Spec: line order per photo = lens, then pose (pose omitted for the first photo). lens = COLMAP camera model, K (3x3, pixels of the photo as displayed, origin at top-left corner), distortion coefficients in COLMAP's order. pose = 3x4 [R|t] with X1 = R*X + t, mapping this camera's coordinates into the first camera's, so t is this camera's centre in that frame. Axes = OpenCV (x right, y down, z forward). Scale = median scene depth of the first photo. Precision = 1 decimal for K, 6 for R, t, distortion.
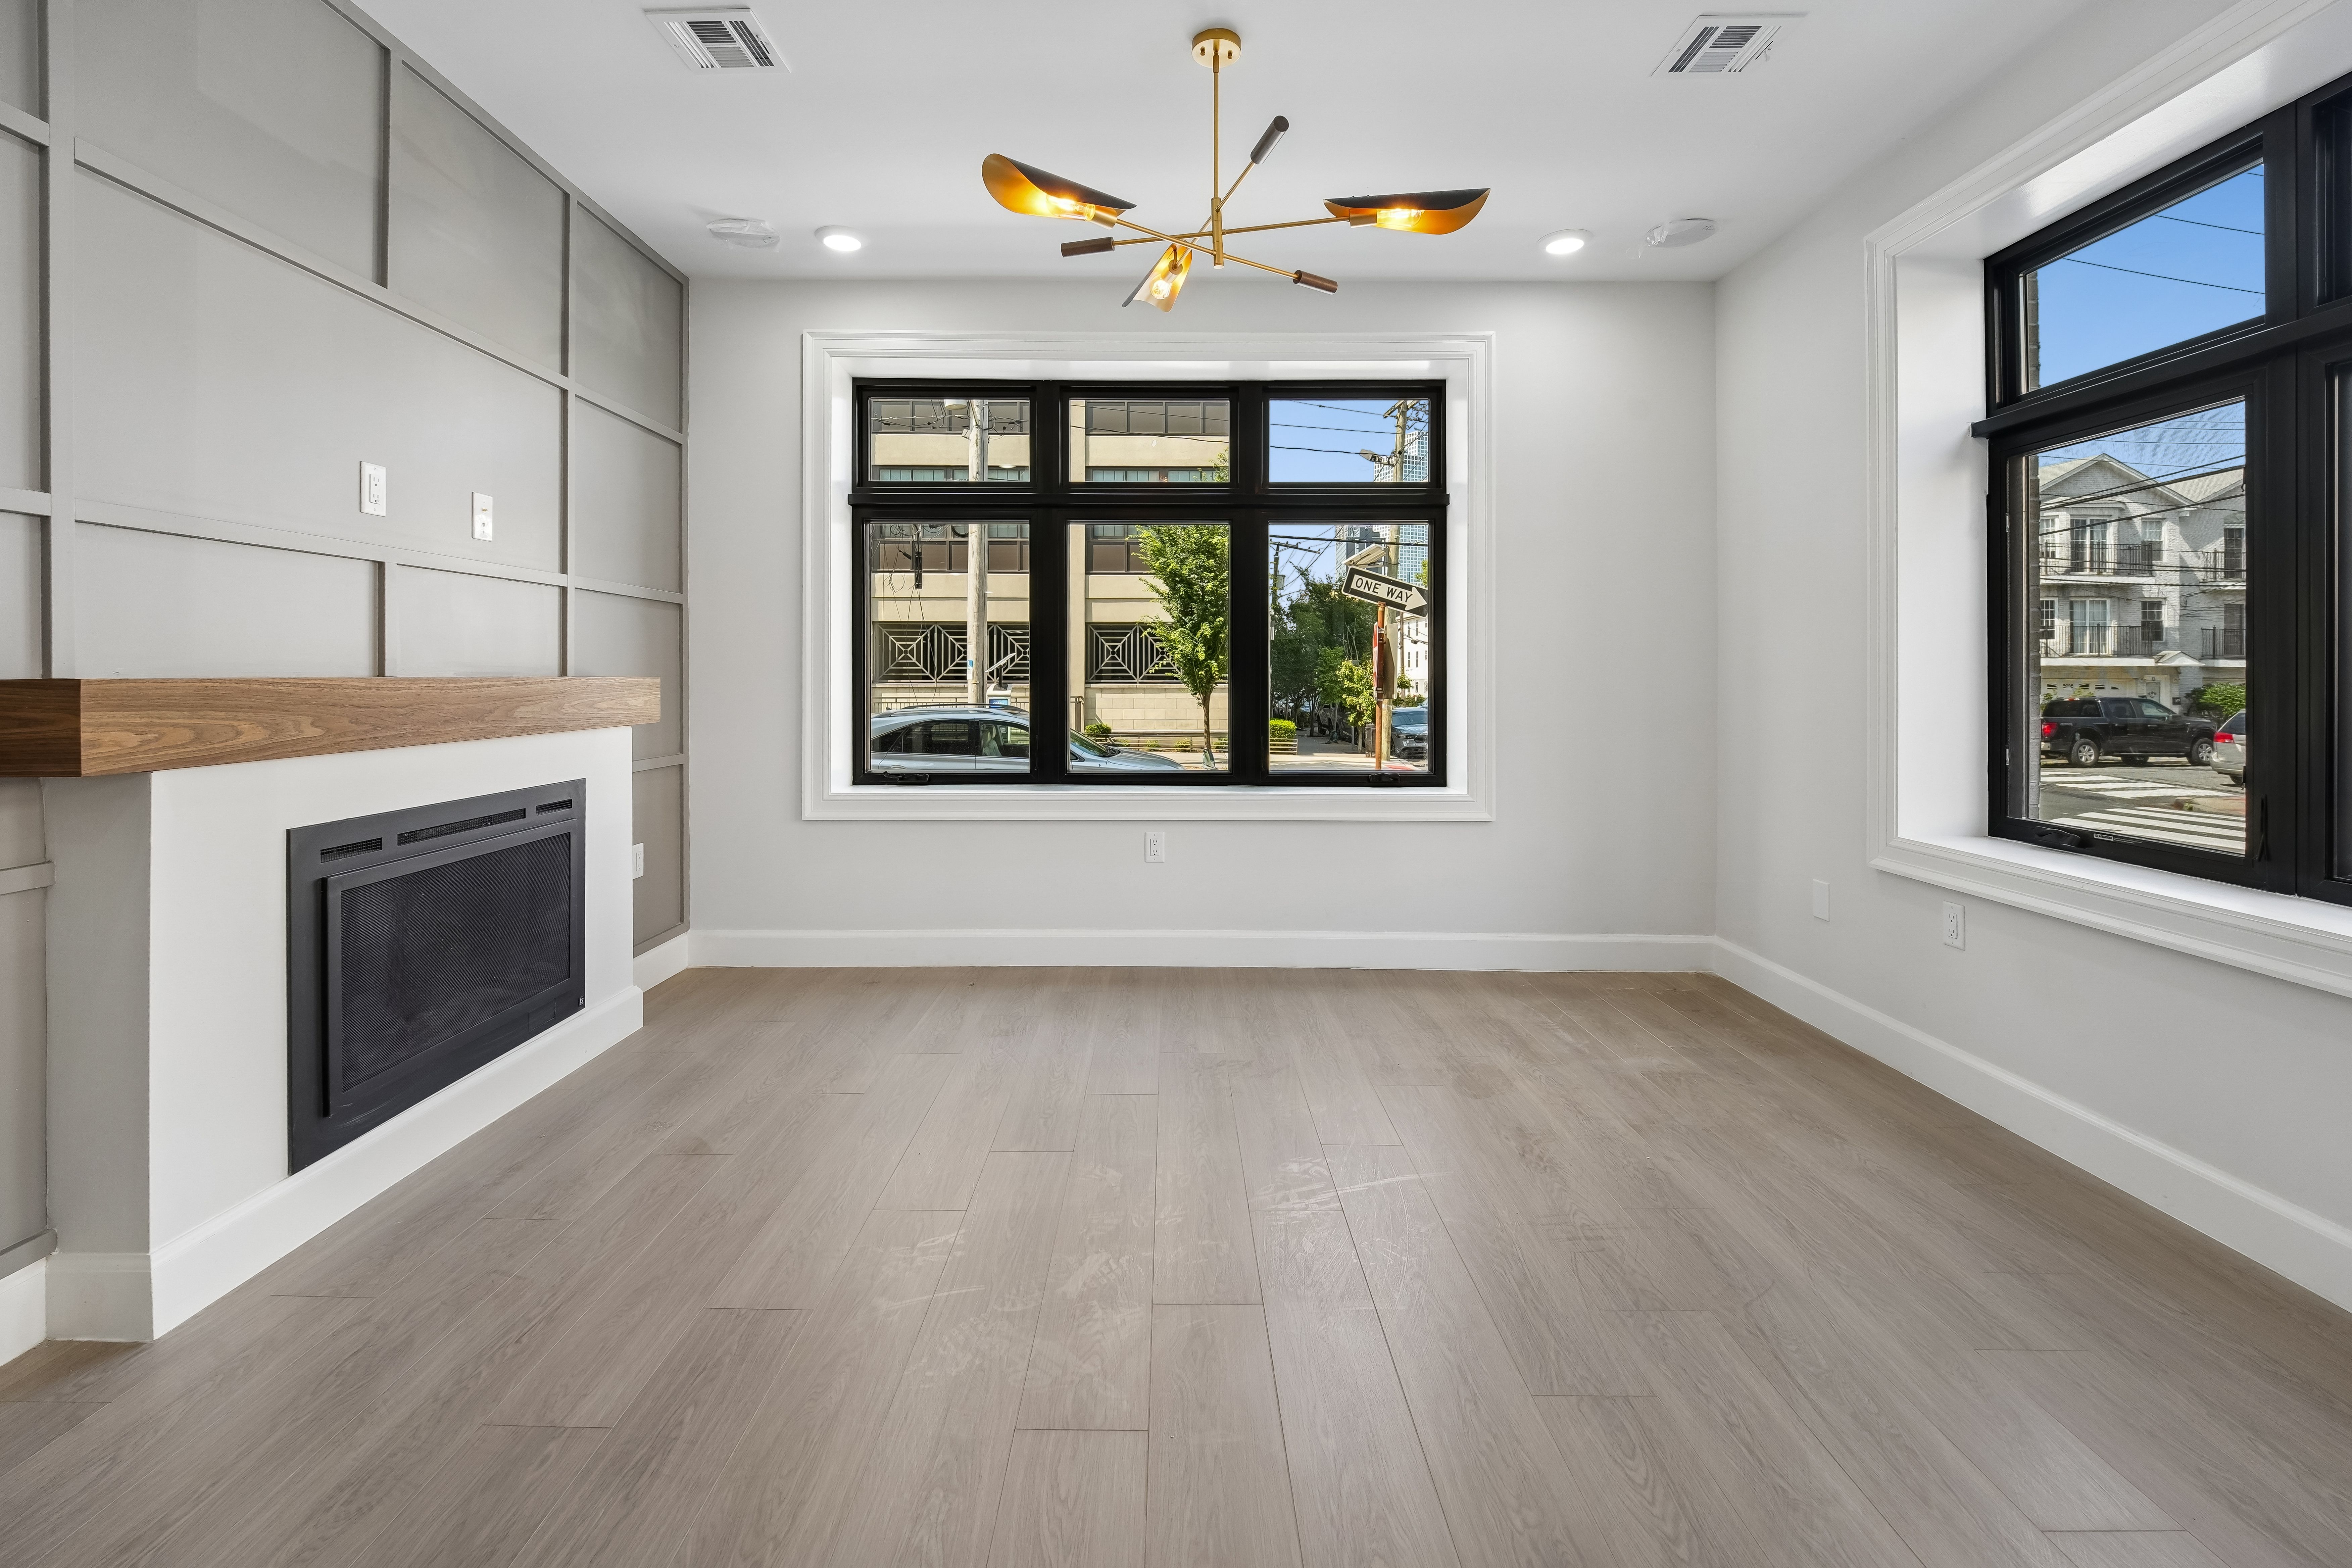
lens RADIAL K [[1012.8, 0, 1158.8], [0, 1012.8, 682.3], [0, 0, 1]] dist [0.000390, -0.005486]
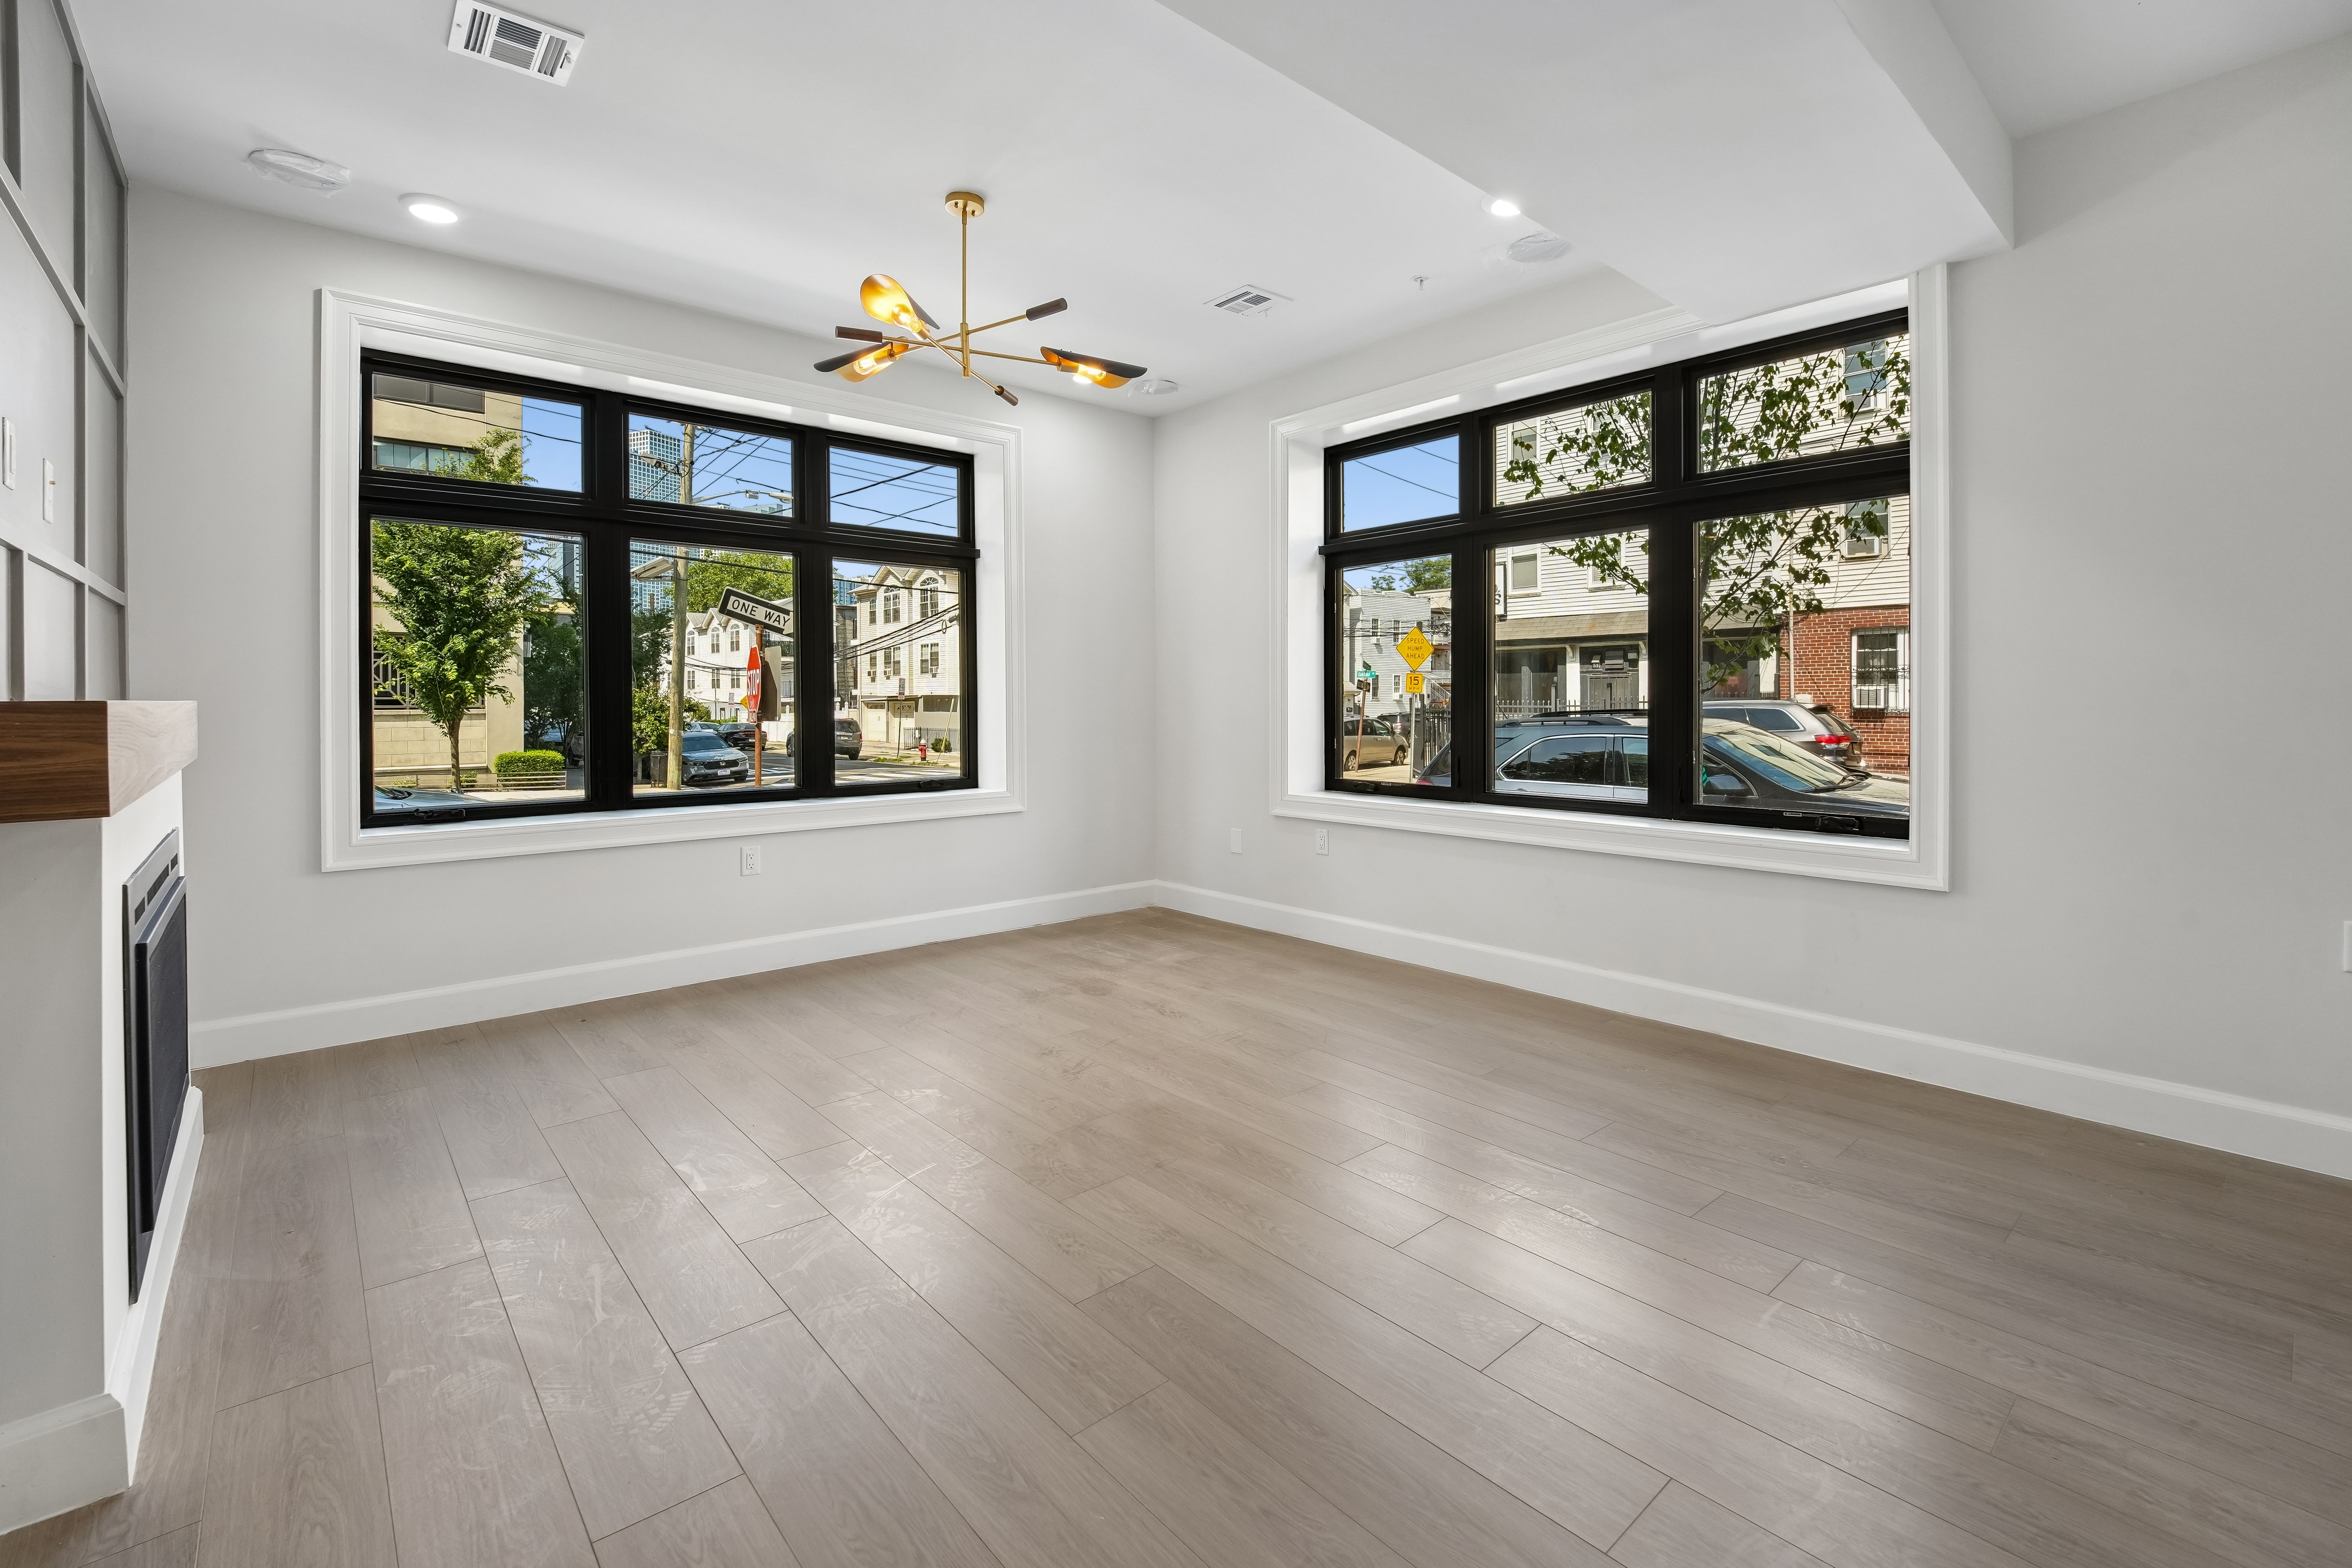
lens RADIAL K [[1012.8, 0, 1177.3], [0, 1012.8, 707.8], [0, 0, 1]] dist [0.000390, -0.005486]
pose [[0.753597, -0.009455, 0.657268, -0.411123], [0.007546, 0.999955, 0.005733, 0.001731], [-0.657293, 0.000639, 0.753635, -0.100784]]
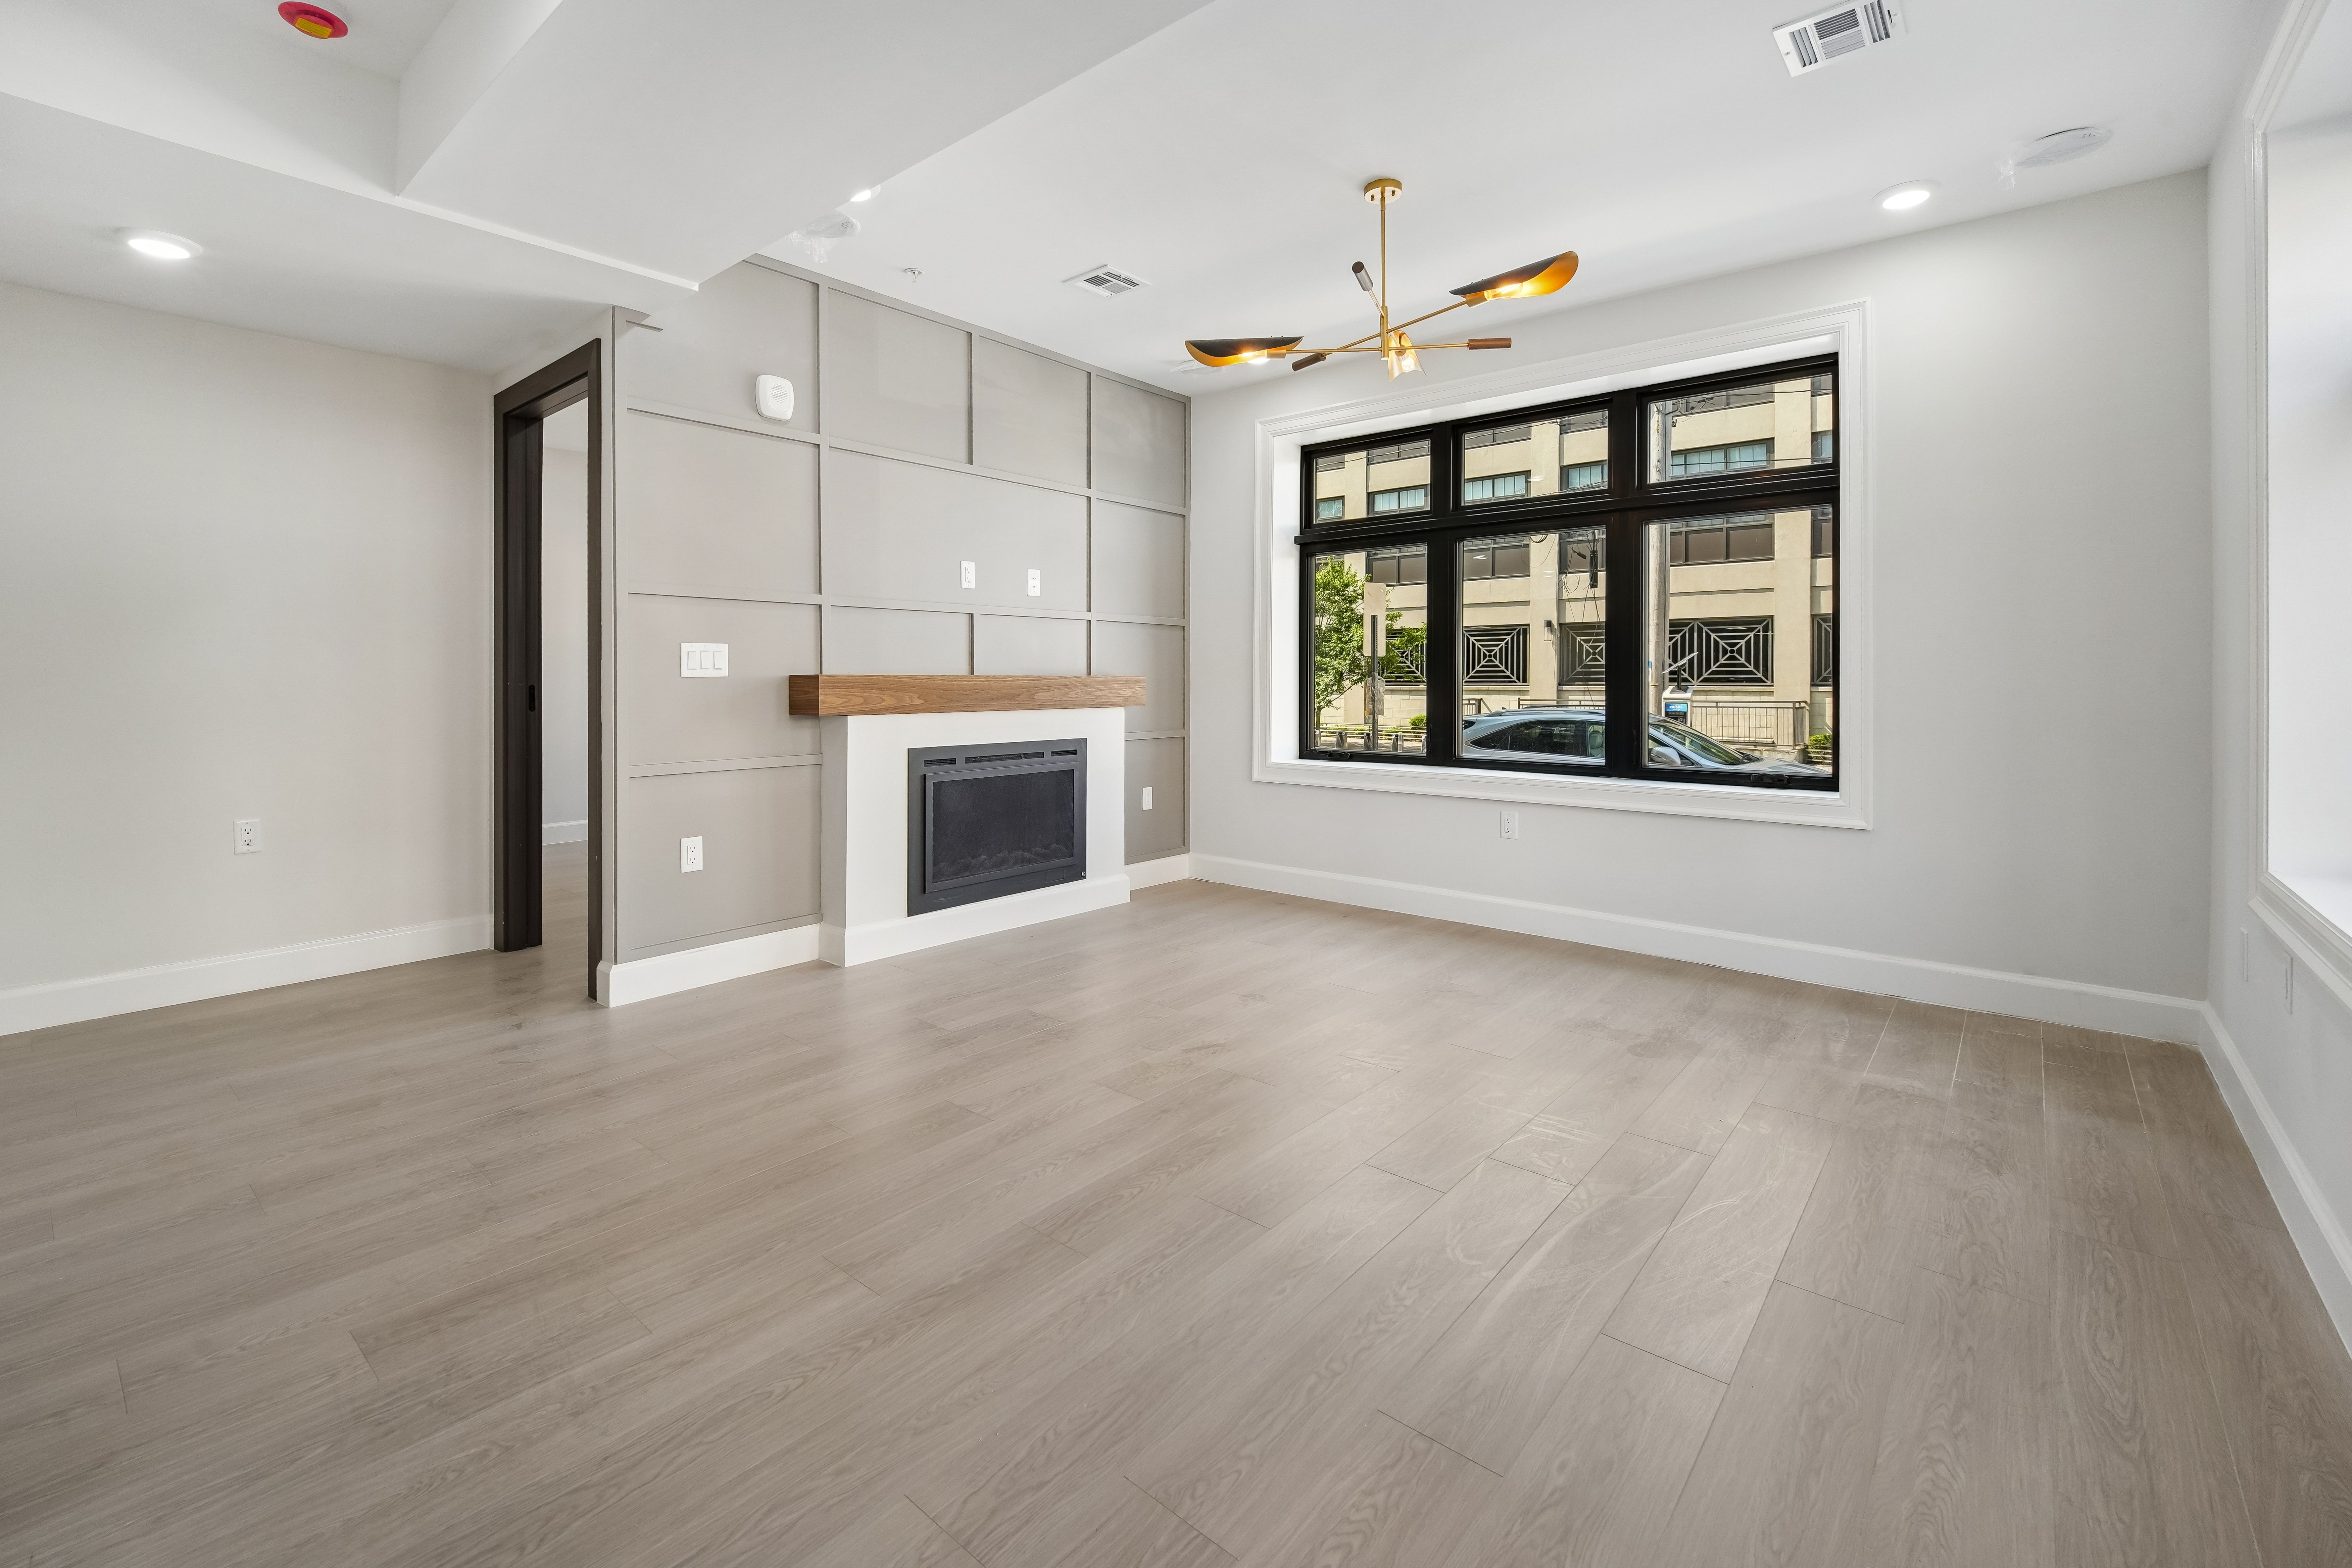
lens RADIAL K [[1012.8, 0, 1157.1], [0, 1012.8, 693.2], [0, 0, 1]] dist [0.000390, -0.005486]
pose [[0.758399, 0.007458, -0.651748, 0.485994], [-0.002627, 0.999961, 0.008386, 0.008066], [0.651786, -0.004648, 0.758389, -0.130929]]
